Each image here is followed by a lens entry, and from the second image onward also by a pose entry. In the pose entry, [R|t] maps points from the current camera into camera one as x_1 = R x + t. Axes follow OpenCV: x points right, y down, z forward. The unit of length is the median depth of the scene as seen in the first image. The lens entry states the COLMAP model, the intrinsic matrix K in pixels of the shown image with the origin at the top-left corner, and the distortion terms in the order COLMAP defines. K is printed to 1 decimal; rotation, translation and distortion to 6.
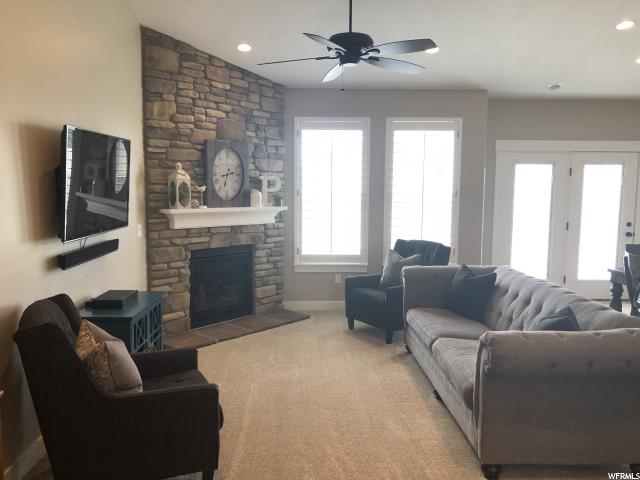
lens RADIAL K [[526.5, 0, 320.0], [0, 526.5, 240.0], [0, 0, 1]] dist [0.103146, -0.225876]
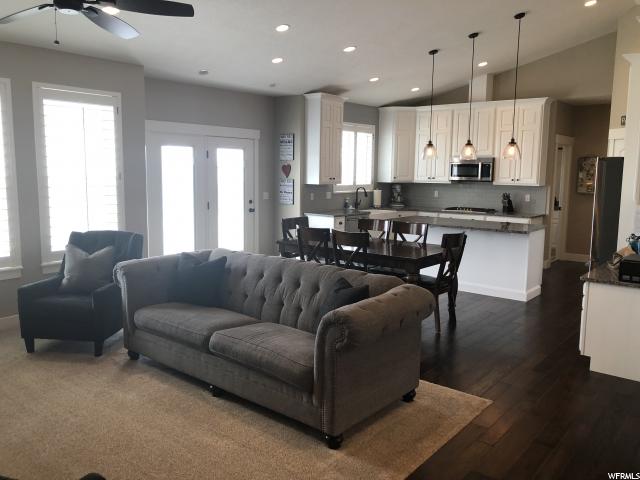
lens RADIAL K [[523.4, 0, 320.0], [0, 523.4, 240.0], [0, 0, 1]] dist [-0.003860, -0.000568]
pose [[0.657885, -0.100574, 0.746373, -0.228570], [0.071959, 0.994903, 0.070635, -0.020364], [-0.749673, 0.007239, 0.661769, 0.174860]]
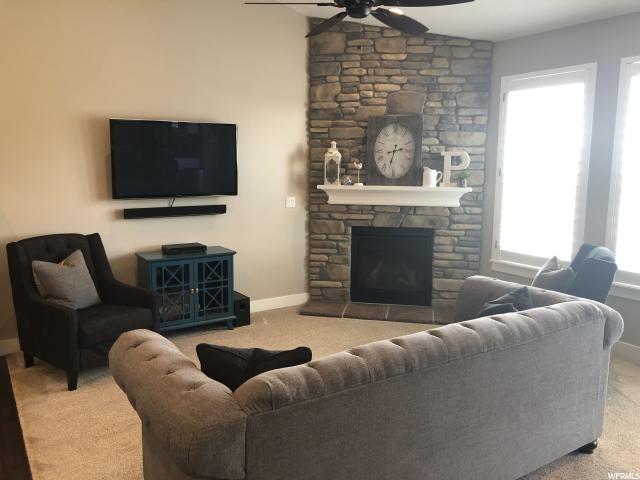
lens RADIAL K [[526.5, 0, 320.0], [0, 526.5, 240.0], [0, 0, 1]] dist [0.103146, -0.225876]
pose [[0.527658, 0.115955, -0.841505, 0.577208], [-0.095563, 0.992454, 0.076833, -0.025736], [0.844064, 0.039875, 0.534757, 0.389087]]
